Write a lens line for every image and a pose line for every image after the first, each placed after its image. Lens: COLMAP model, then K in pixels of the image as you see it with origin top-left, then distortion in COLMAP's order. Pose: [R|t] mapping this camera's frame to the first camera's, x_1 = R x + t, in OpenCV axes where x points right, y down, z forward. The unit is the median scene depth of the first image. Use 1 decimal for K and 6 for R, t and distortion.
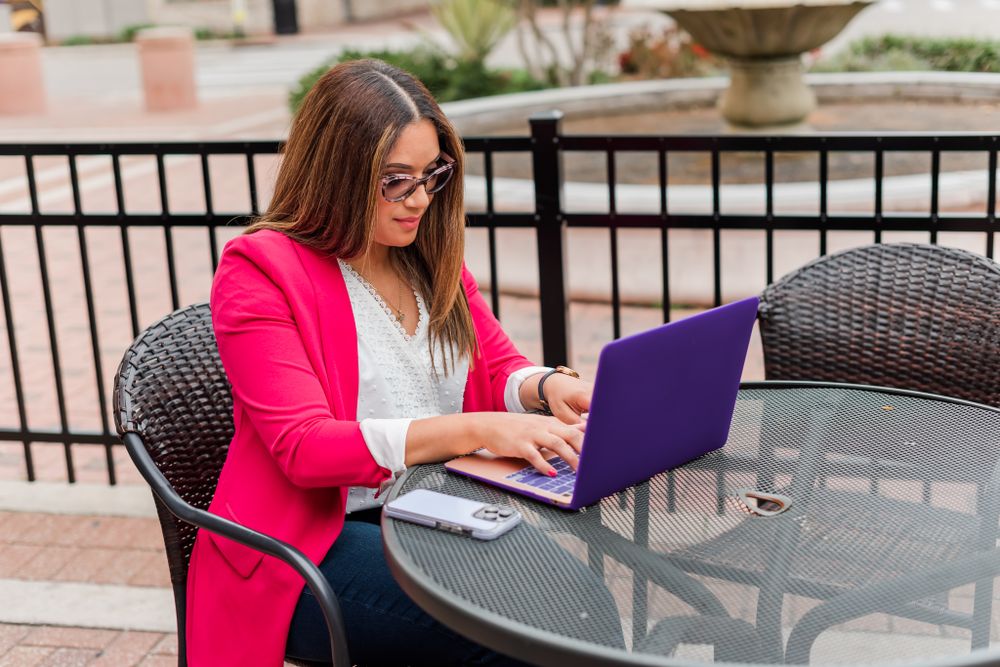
lens RADIAL K [[1456.4, 0, 500.0], [0, 1456.4, 333.5], [0, 0, 1]] dist [0.002549, 0.085663]
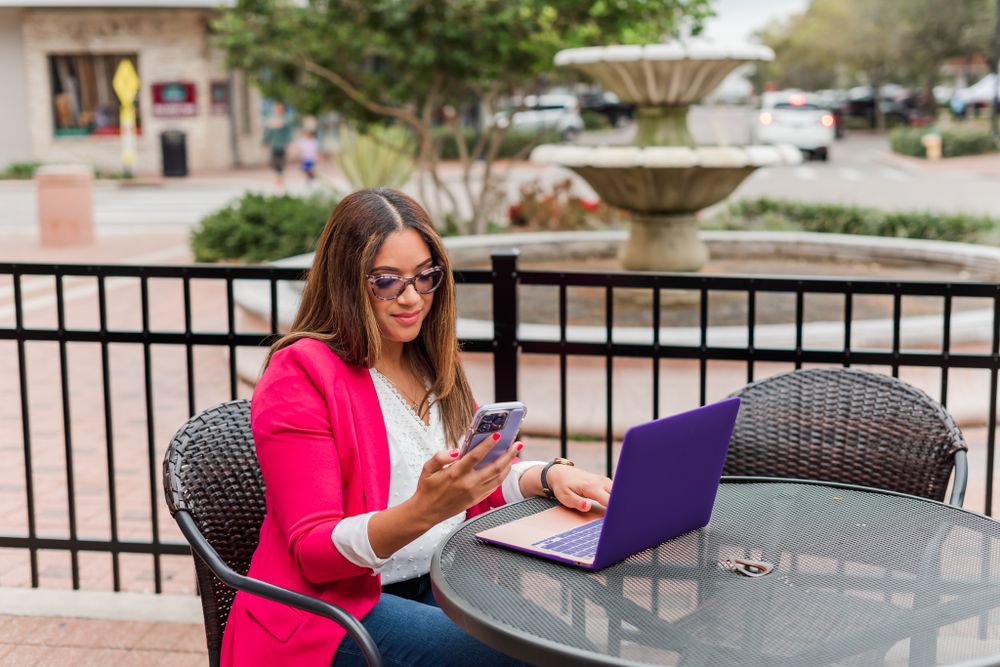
lens RADIAL K [[1456.4, 0, 500.0], [0, 1456.4, 333.5], [0, 0, 1]] dist [0.002549, 0.085663]
pose [[0.995533, 0.028254, 0.090089, -0.090937], [-0.018860, 0.994454, -0.103471, 0.035131], [-0.092513, 0.101310, 0.990544, -0.124571]]
